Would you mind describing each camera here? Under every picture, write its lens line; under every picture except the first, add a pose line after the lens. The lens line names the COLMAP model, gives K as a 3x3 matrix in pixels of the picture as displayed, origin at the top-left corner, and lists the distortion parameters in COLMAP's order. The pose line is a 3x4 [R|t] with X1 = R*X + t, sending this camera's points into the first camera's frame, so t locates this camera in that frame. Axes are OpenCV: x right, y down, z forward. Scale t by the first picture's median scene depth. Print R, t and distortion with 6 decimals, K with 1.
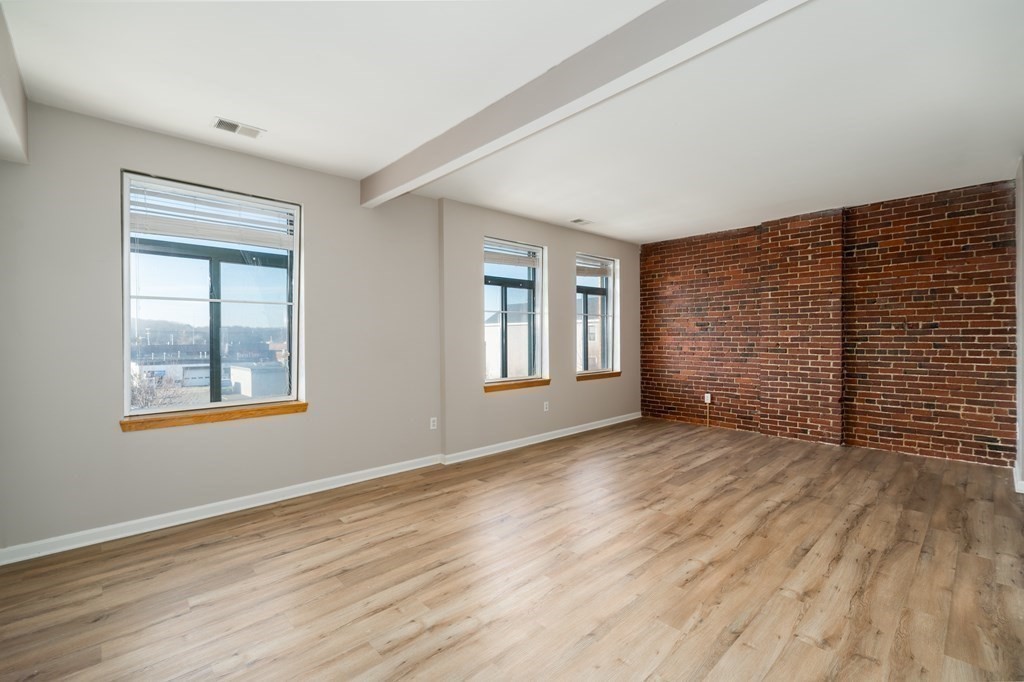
lens RADIAL K [[444.8, 0, 514.3], [0, 444.8, 339.7], [0, 0, 1]] dist [-0.000211, -0.000703]
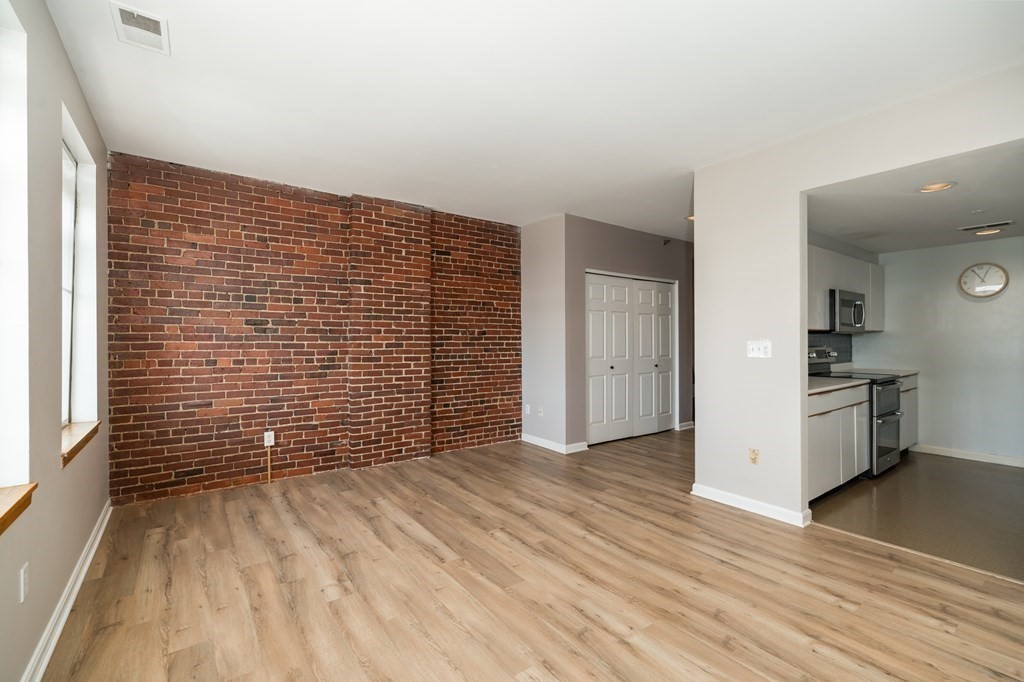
lens RADIAL K [[444.8, 0, 511.6], [0, 444.8, 339.5], [0, 0, 1]] dist [-0.000211, -0.000703]
pose [[0.120656, 0.007798, 0.992664, -0.209931], [0.007023, 0.999937, -0.008708, -0.003233], [-0.992669, 0.008022, 0.120594, 0.771168]]
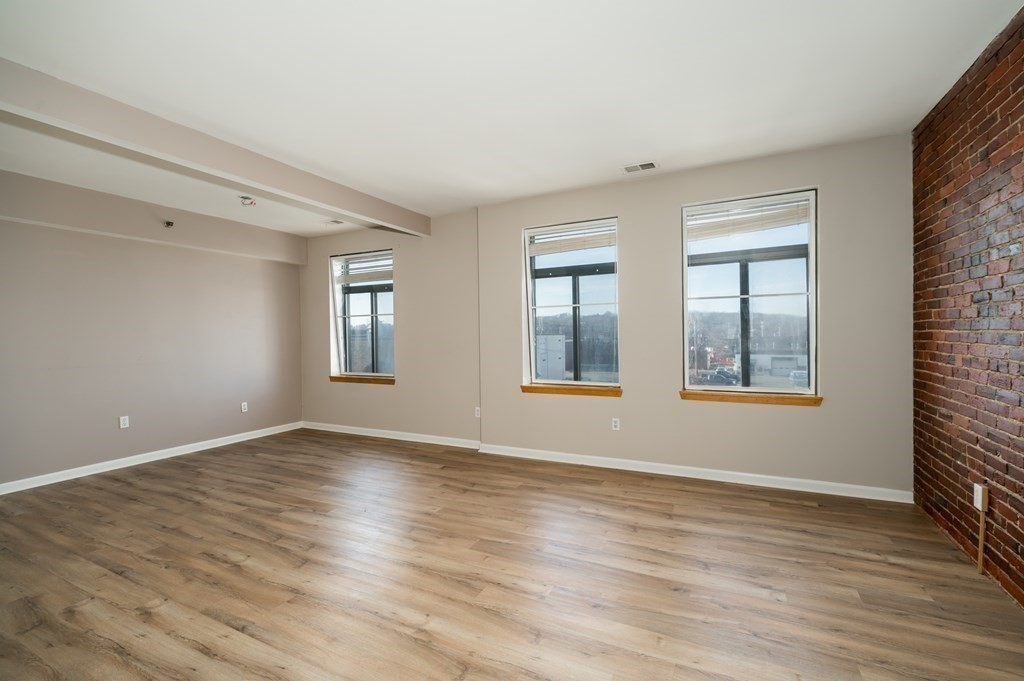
lens RADIAL K [[444.8, 0, 513.5], [0, 444.8, 339.4], [0, 0, 1]] dist [-0.000211, -0.000703]
pose [[0.341918, 0.009964, -0.939677, 0.866673], [0.006124, 0.999899, 0.012832, -0.009203], [0.939710, -0.010142, 0.341822, 0.679333]]
